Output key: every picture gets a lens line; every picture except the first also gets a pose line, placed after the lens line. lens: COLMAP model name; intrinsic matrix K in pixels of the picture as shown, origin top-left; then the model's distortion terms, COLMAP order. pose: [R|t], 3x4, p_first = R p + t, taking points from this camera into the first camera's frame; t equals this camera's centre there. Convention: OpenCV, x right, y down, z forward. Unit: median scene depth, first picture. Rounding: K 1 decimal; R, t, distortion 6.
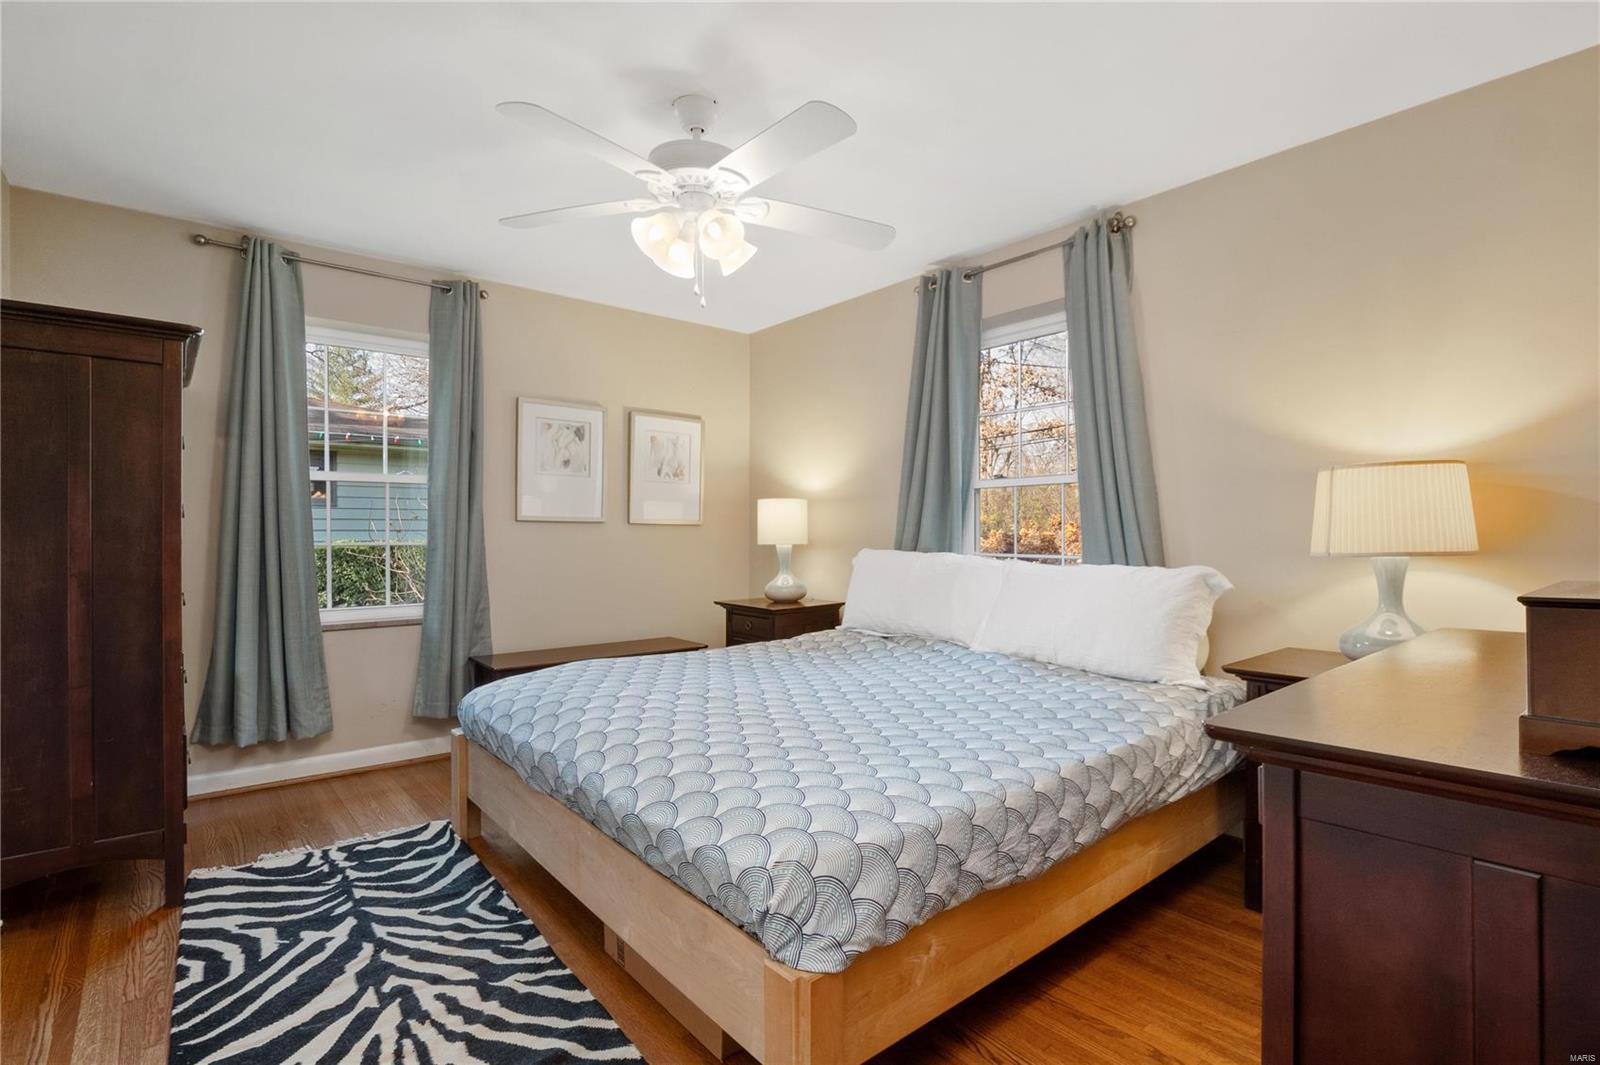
lens RADIAL K [[769.7, 0, 799.7], [0, 769.7, 529.8], [0, 0, 1]] dist [0.000450, -0.002756]
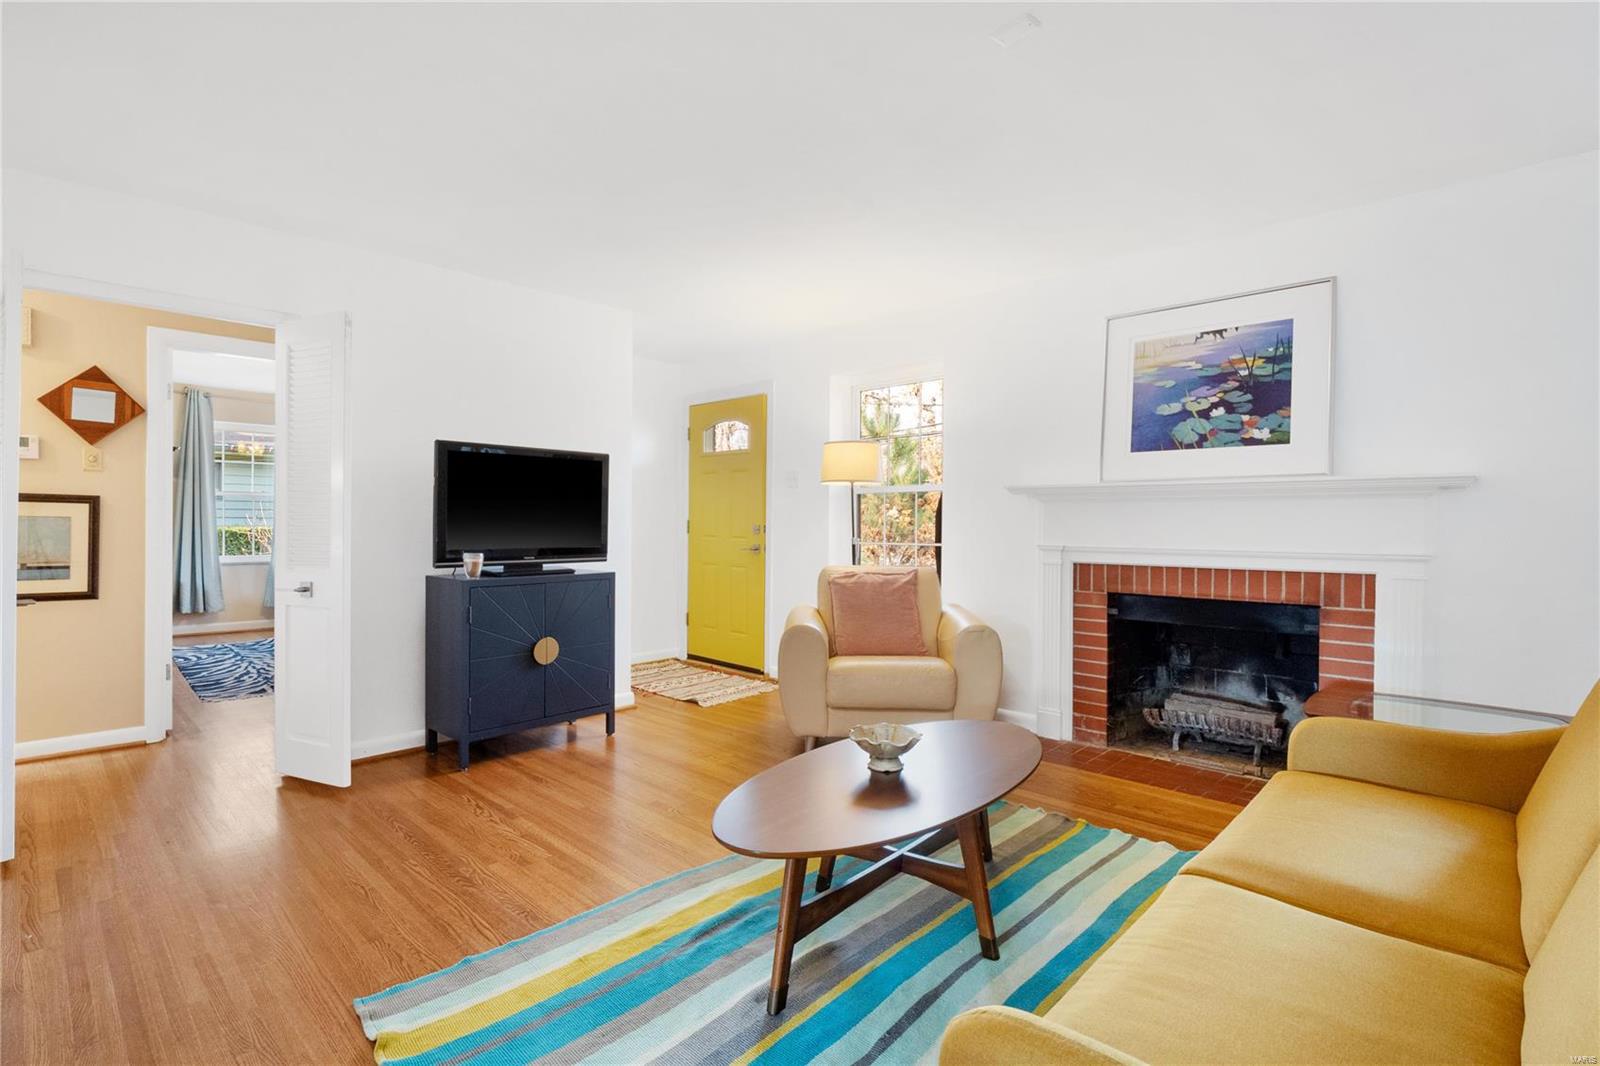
lens RADIAL K [[769.7, 0, 800.6], [0, 769.7, 531.2], [0, 0, 1]] dist [0.000450, -0.002756]
pose [[0.993197, 0.009750, 0.116036, 0.774218], [-0.010084, 0.999947, 0.002286, 0.016116], [-0.116007, -0.003441, 0.993242, -1.384221]]
